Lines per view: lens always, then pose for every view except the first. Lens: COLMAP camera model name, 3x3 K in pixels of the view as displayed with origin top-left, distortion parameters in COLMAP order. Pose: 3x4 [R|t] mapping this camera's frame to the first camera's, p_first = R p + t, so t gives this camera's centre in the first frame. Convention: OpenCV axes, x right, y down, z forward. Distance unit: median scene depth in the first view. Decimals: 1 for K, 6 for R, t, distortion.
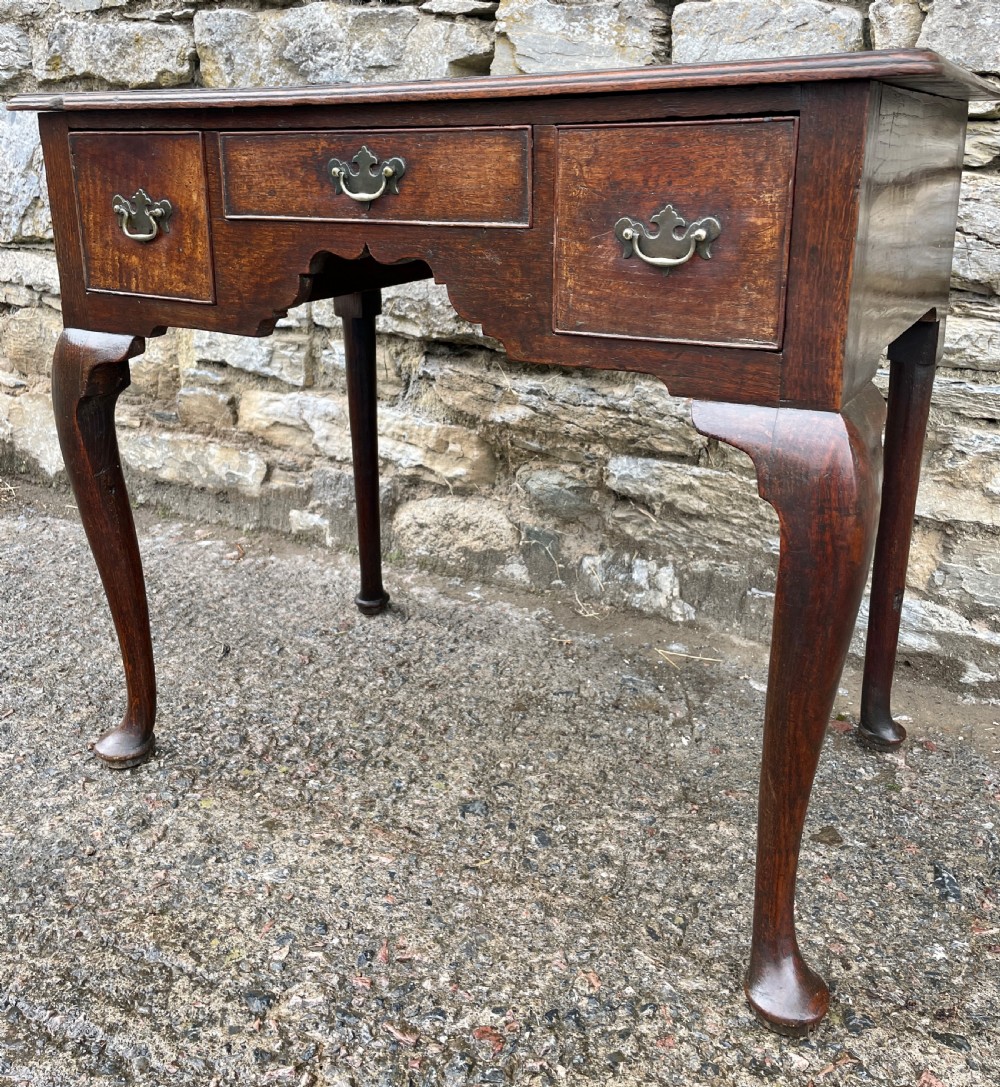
lens RADIAL K [[1028.5, 0, 502.8], [0, 1028.5, 447.1], [0, 0, 1]] dist [0.087375, -0.125134]
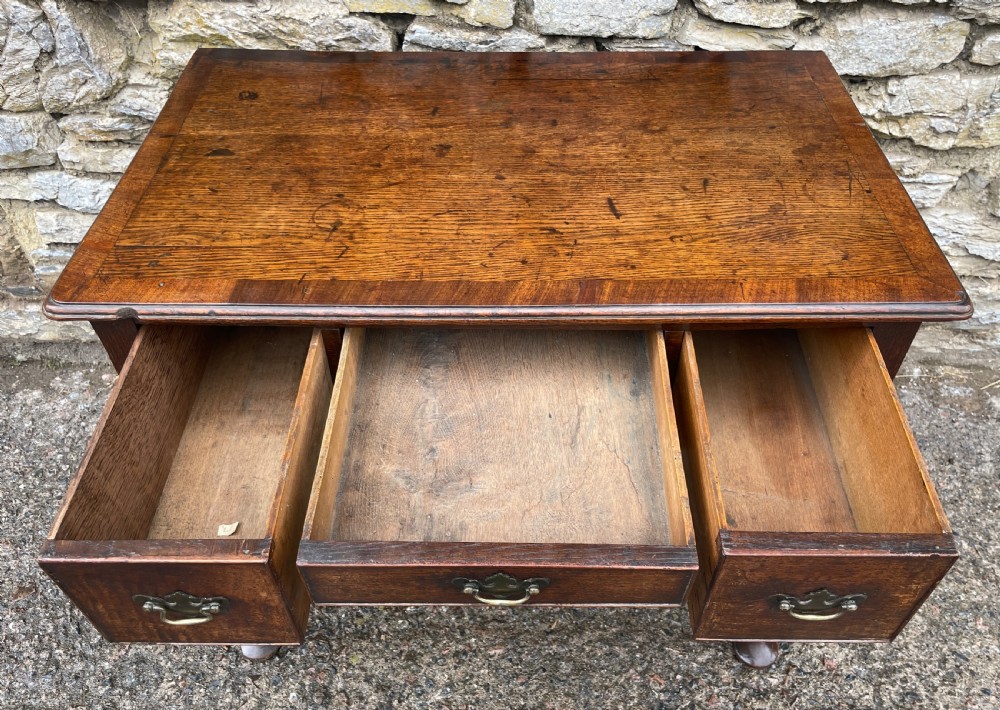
lens RADIAL K [[798.8, 0, 510.3], [0, 798.8, 366.4], [0, 0, 1]] dist [0.087176, -0.125822]
pose [[0.880496, -0.338526, 0.331854, -0.276193], [0.129938, 0.845570, 0.517810, -0.462364], [-0.455898, -0.412809, 0.788509, 0.159382]]
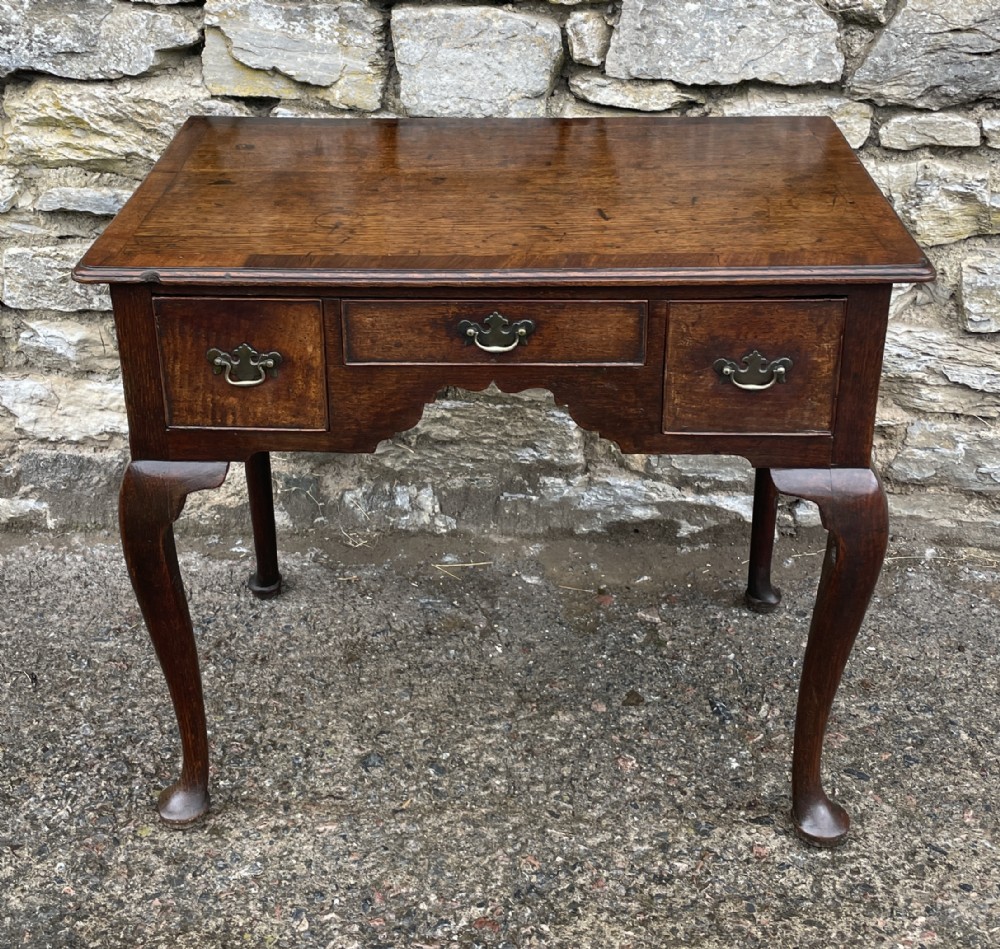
lens RADIAL K [[1383.8, 0, 464.4], [0, 1383.8, 344.5], [0, 0, 1]] dist [0.108355, -0.188680]
pose [[0.904095, -0.194492, 0.380507, -0.373939], [0.131006, 0.973696, 0.186420, -0.337721], [-0.406756, -0.118693, 0.905793, -0.369096]]
